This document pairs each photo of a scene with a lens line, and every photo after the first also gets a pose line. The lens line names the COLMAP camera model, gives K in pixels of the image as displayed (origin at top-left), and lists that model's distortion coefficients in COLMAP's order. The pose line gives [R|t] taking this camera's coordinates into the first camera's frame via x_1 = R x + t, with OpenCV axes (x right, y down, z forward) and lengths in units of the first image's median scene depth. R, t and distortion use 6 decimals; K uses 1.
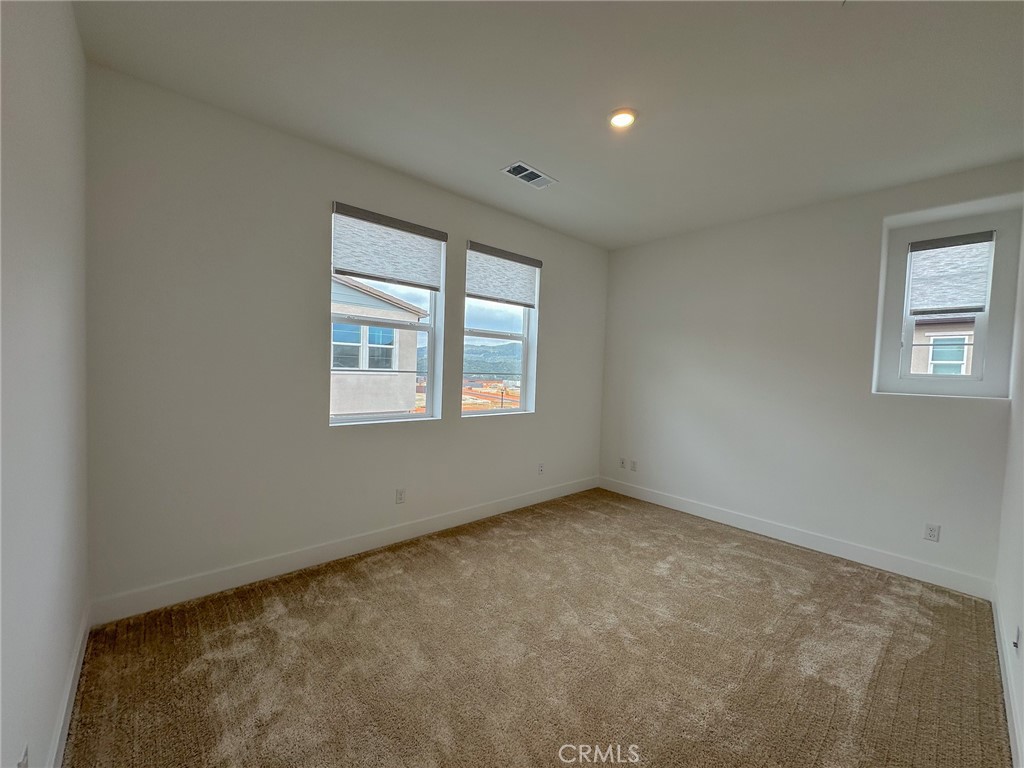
lens RADIAL K [[409.7, 0, 515.9], [0, 409.7, 390.5], [0, 0, 1]] dist [-0.002993, 0.000228]
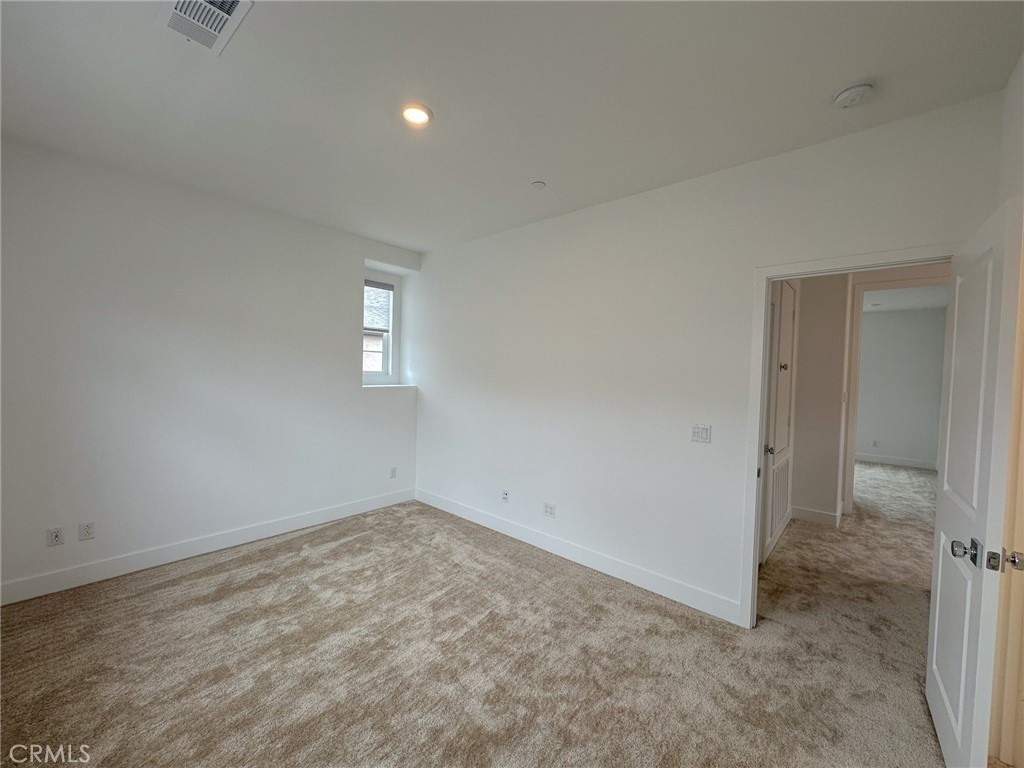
lens RADIAL K [[409.7, 0, 511.2], [0, 409.7, 380.9], [0, 0, 1]] dist [-0.002993, 0.000228]
pose [[-0.113560, -0.059897, 0.991724, -0.539875], [0.022122, 0.997781, 0.062796, -0.087276], [-0.993285, 0.029070, -0.111983, 0.668391]]
